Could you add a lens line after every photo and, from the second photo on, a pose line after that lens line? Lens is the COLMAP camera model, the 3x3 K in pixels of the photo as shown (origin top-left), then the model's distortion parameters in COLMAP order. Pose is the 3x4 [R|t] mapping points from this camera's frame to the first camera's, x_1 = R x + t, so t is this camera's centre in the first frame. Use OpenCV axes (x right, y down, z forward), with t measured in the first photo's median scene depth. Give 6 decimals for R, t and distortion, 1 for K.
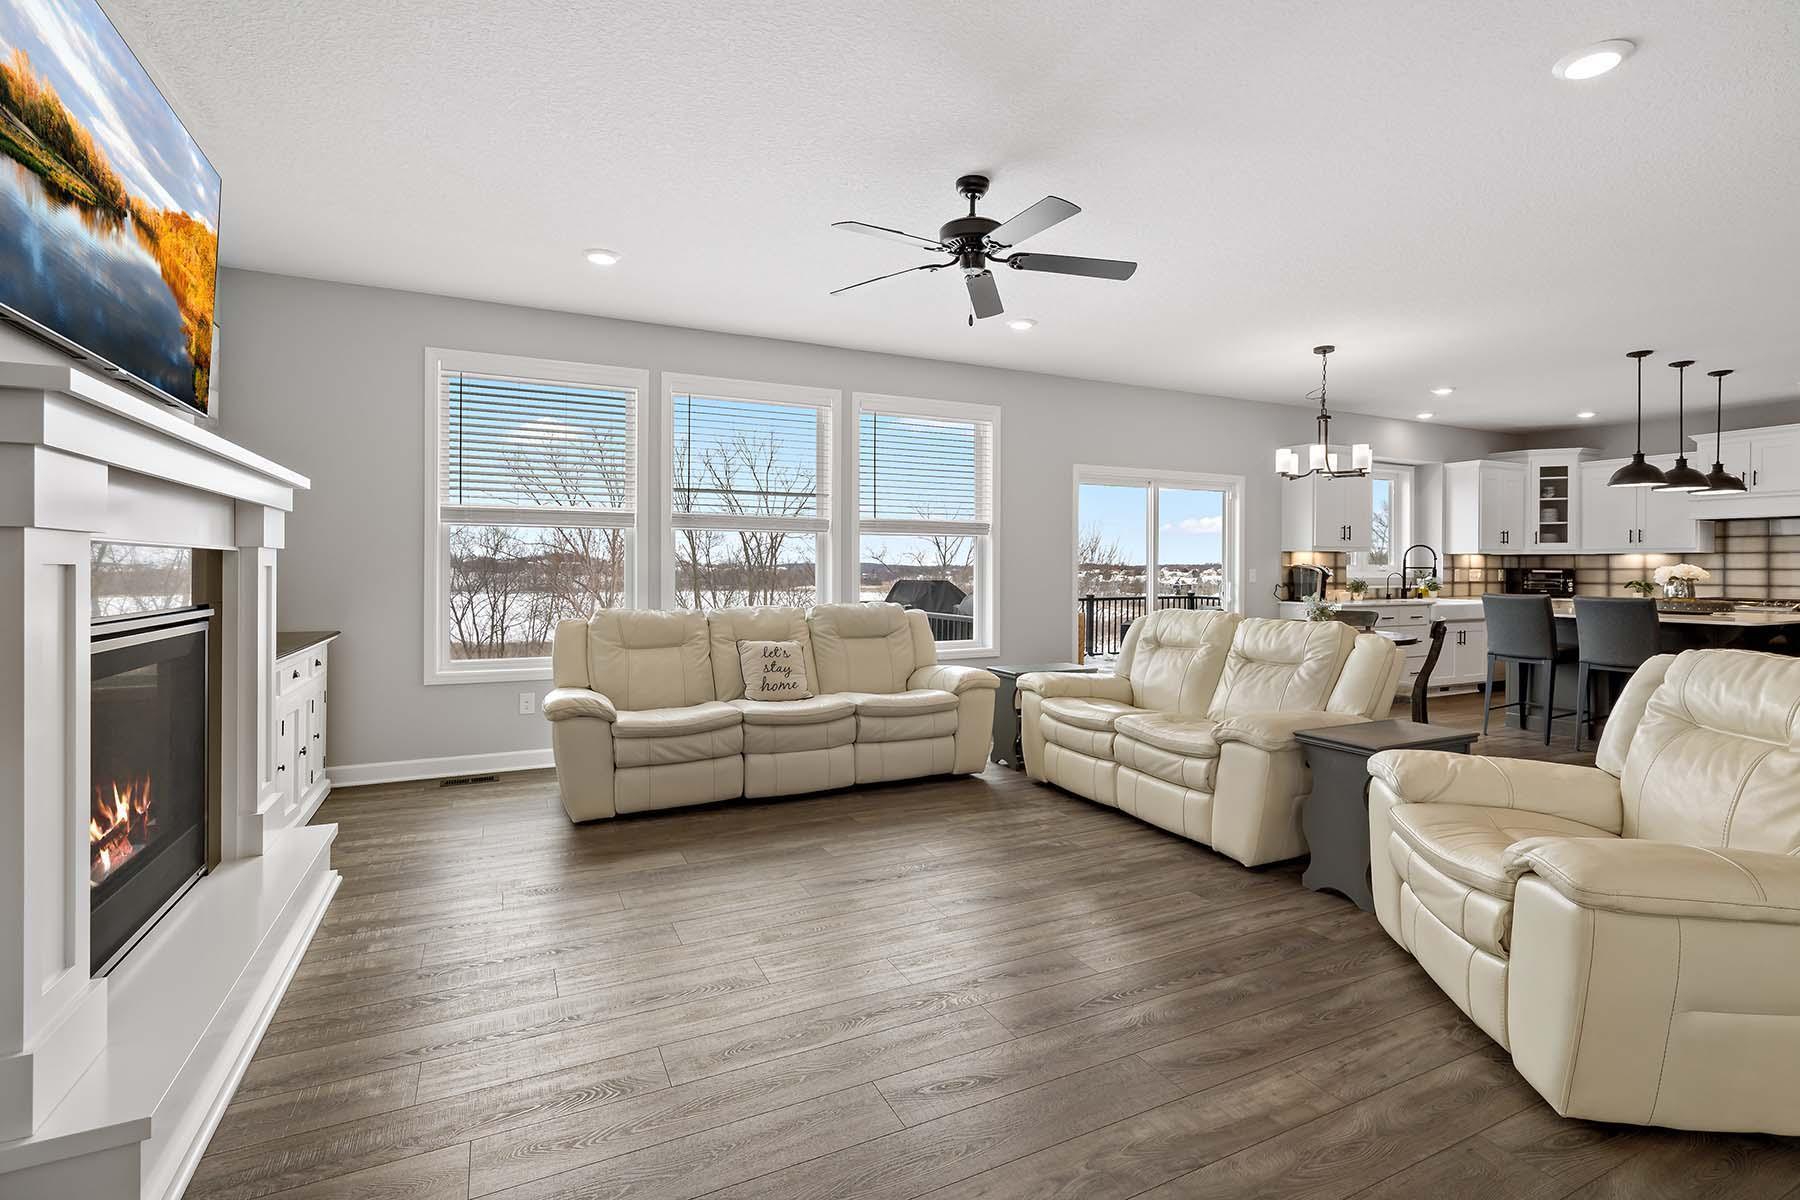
lens RADIAL K [[831.4, 0, 912.5], [0, 831.4, 578.5], [0, 0, 1]] dist [0.002557, 0.001837]
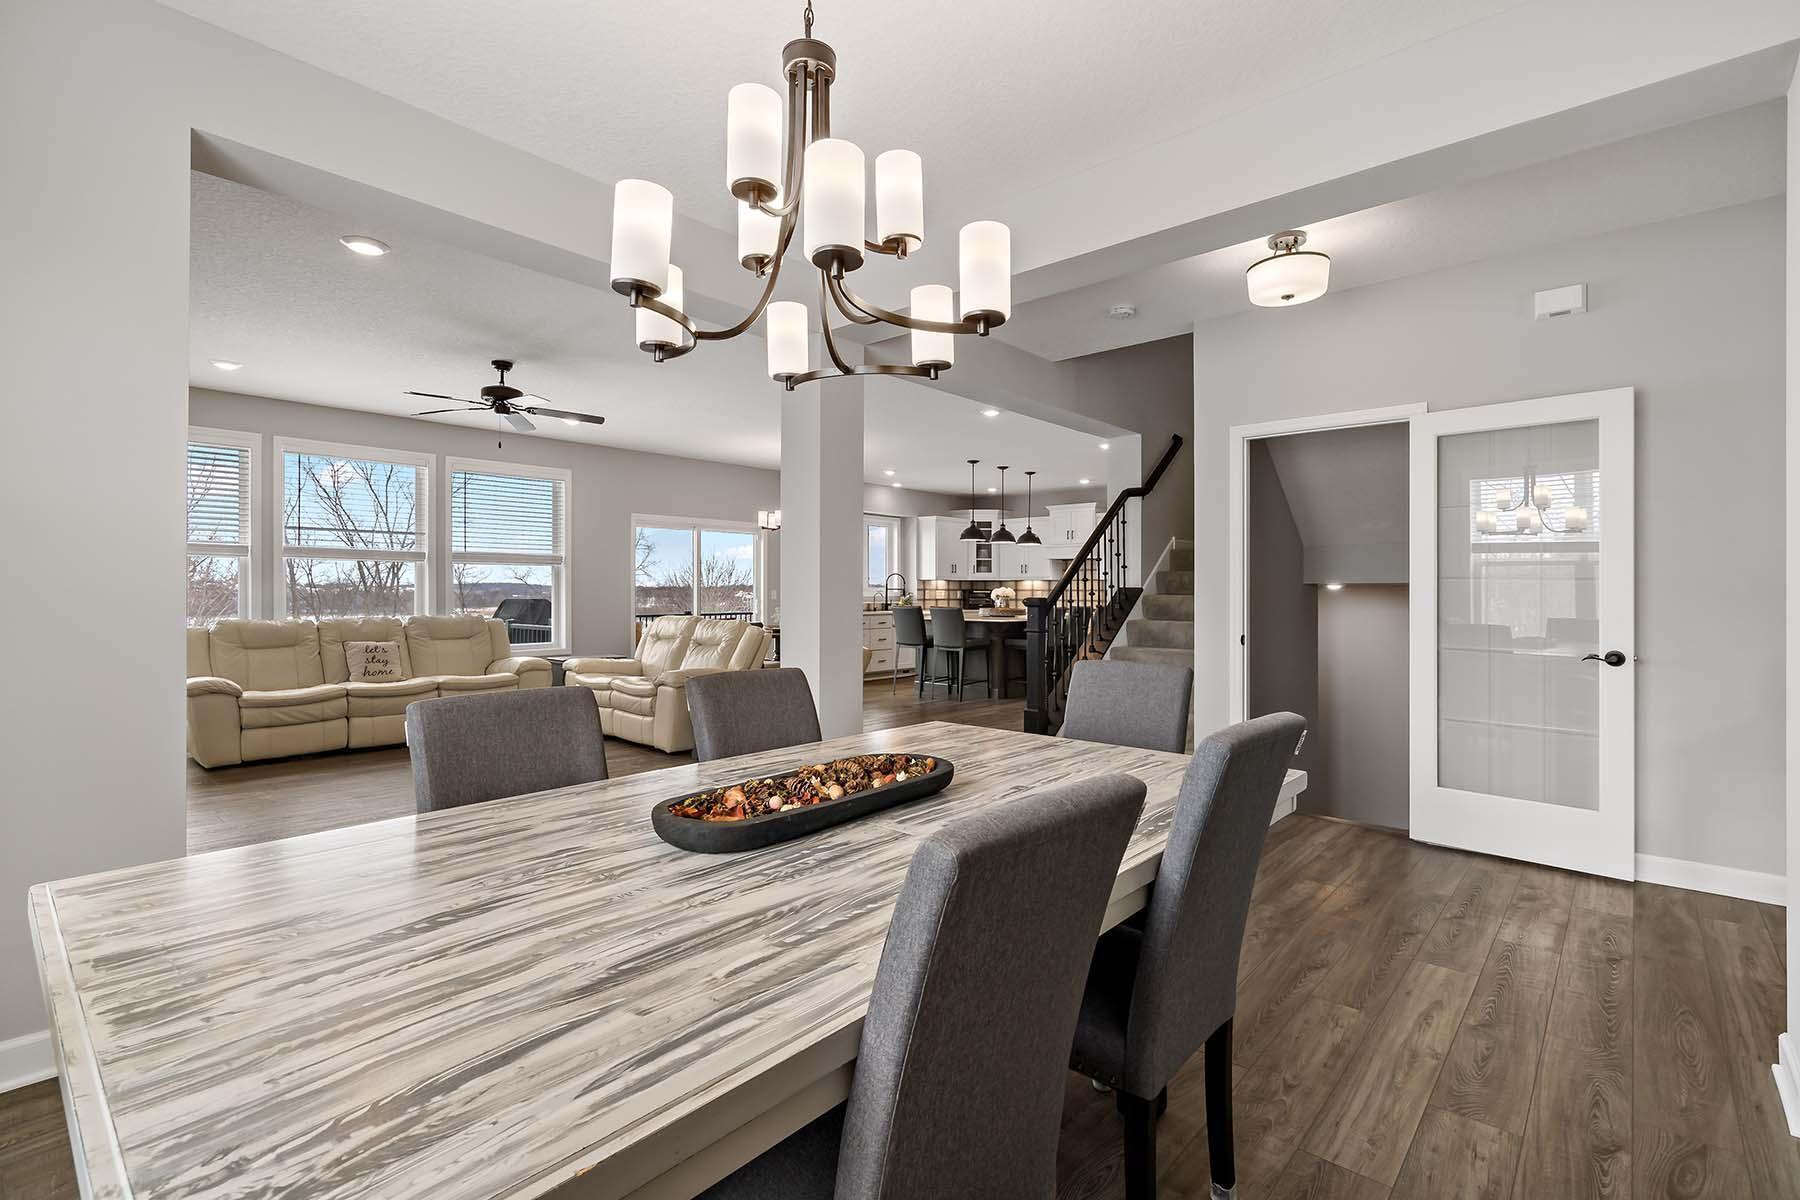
lens RADIAL K [[831.4, 0, 885.2], [0, 831.4, 596.1], [0, 0, 1]] dist [0.002557, 0.001837]
pose [[0.934743, -0.001172, 0.355322, 0.088313], [0.002769, 0.999988, -0.003986, 0.005157], [-0.355313, 0.004709, 0.934736, -0.387898]]
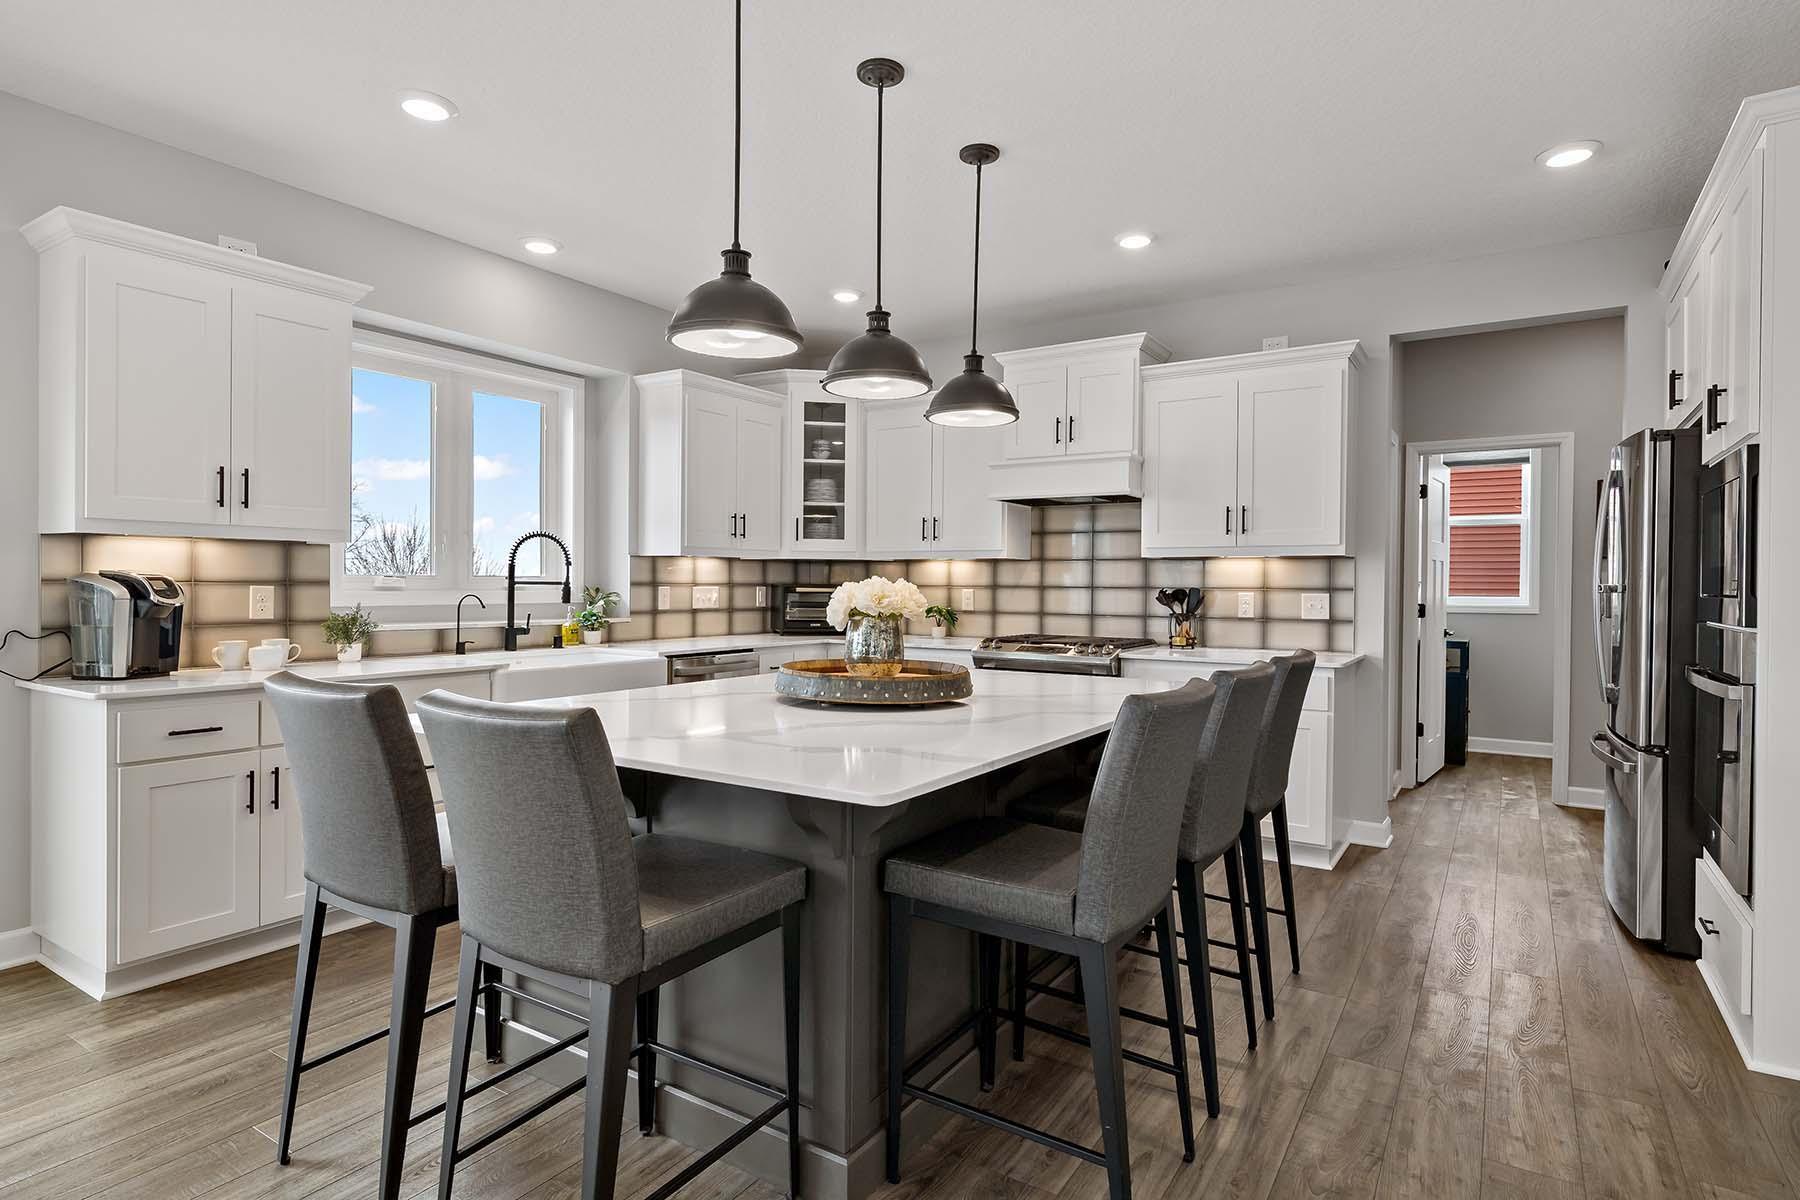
lens RADIAL K [[1007.0, 0, 896.0], [0, 1007.0, 591.9], [0, 0, 1]] dist [-0.007244, -0.000661]
pose [[0.850346, -0.001065, 0.526223, 0.537354], [0.002913, 0.999992, -0.002683, -0.006243], [-0.526216, 0.003814, 0.850342, 0.471974]]
